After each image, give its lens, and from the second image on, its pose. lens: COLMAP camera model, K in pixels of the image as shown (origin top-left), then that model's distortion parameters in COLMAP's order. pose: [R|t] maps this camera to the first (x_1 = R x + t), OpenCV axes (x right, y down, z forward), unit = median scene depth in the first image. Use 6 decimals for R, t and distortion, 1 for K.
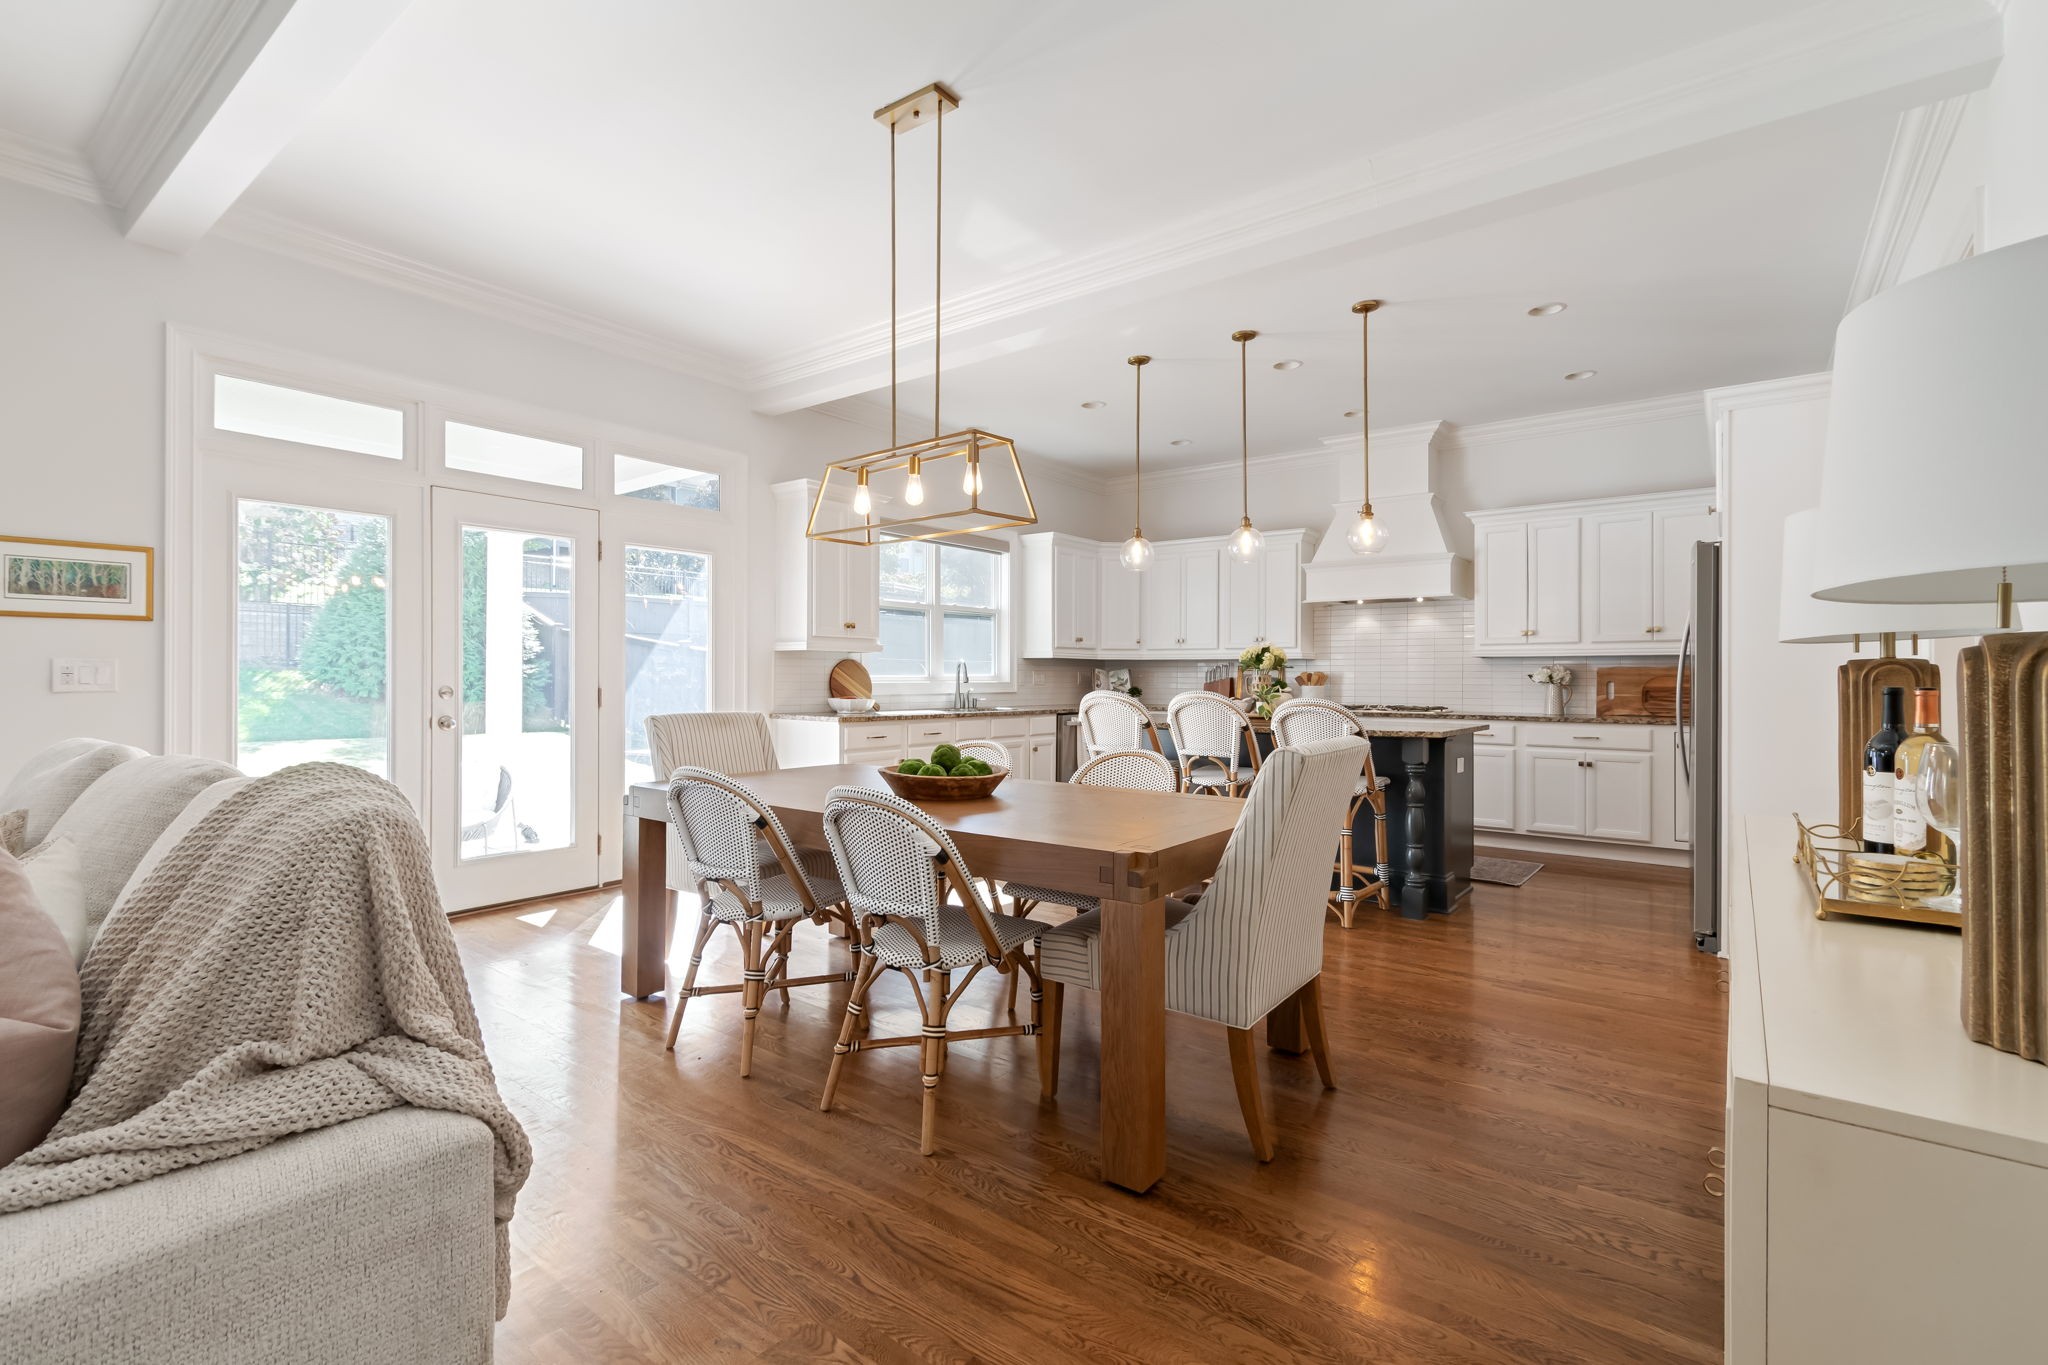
lens RADIAL K [[919.6, 0, 1029.1], [0, 919.6, 674.3], [0, 0, 1]] dist [0.001513, 0.000132]
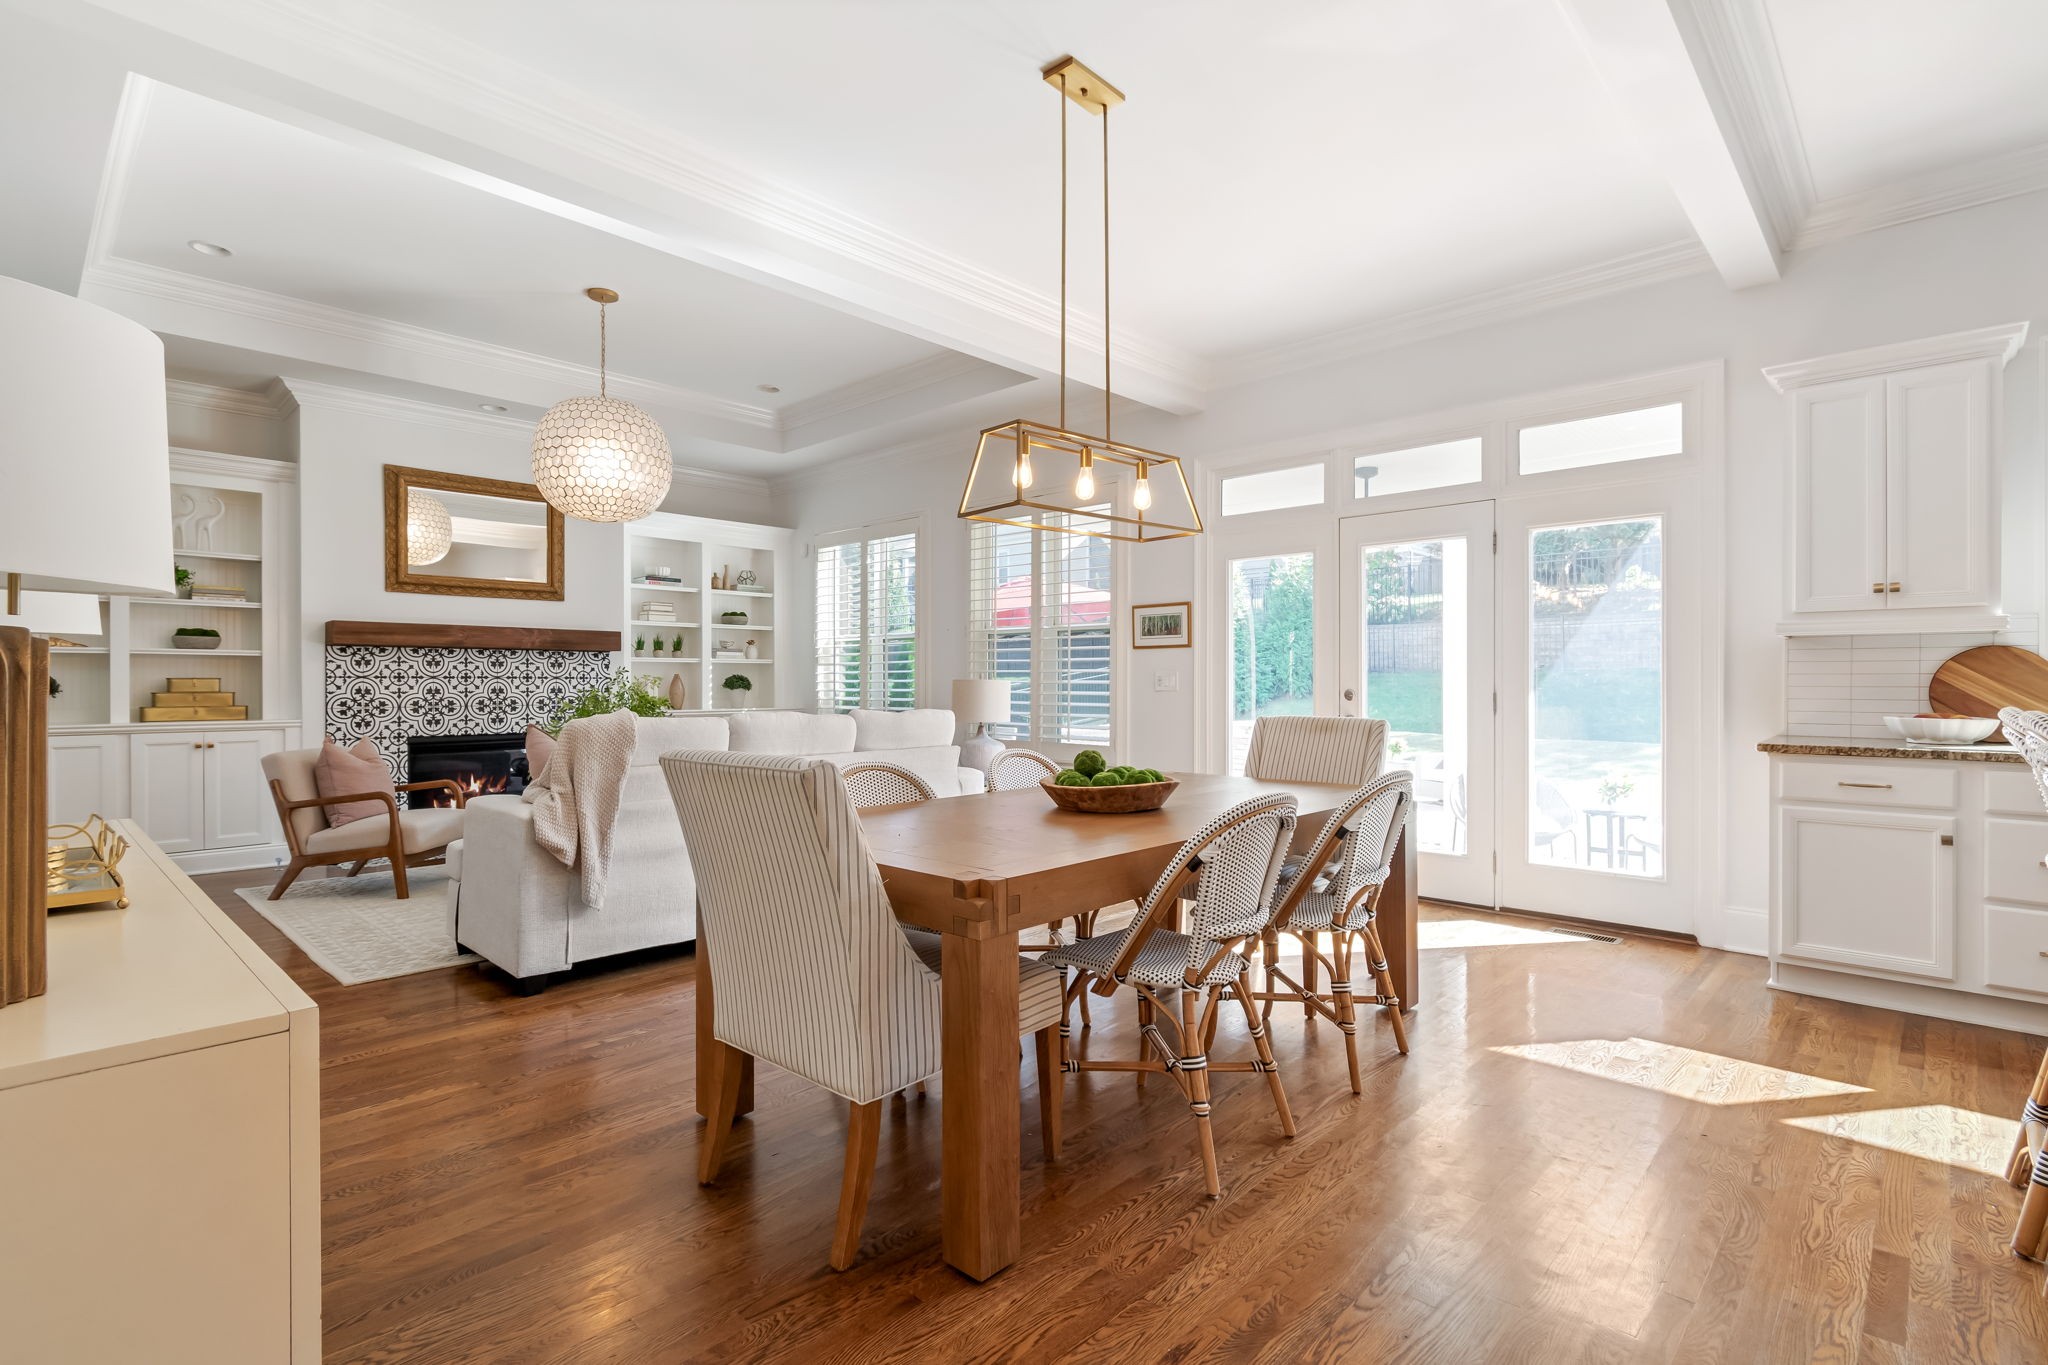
lens RADIAL K [[977.1, 0, 1027.7], [0, 977.1, 688.9], [0, 0, 1]] dist [-0.000135, -0.000020]
pose [[-0.104962, 0.003554, -0.994470, 0.595231], [0.002878, 0.999991, 0.003270, 0.006860], [0.994472, -0.002519, -0.104971, 0.684191]]
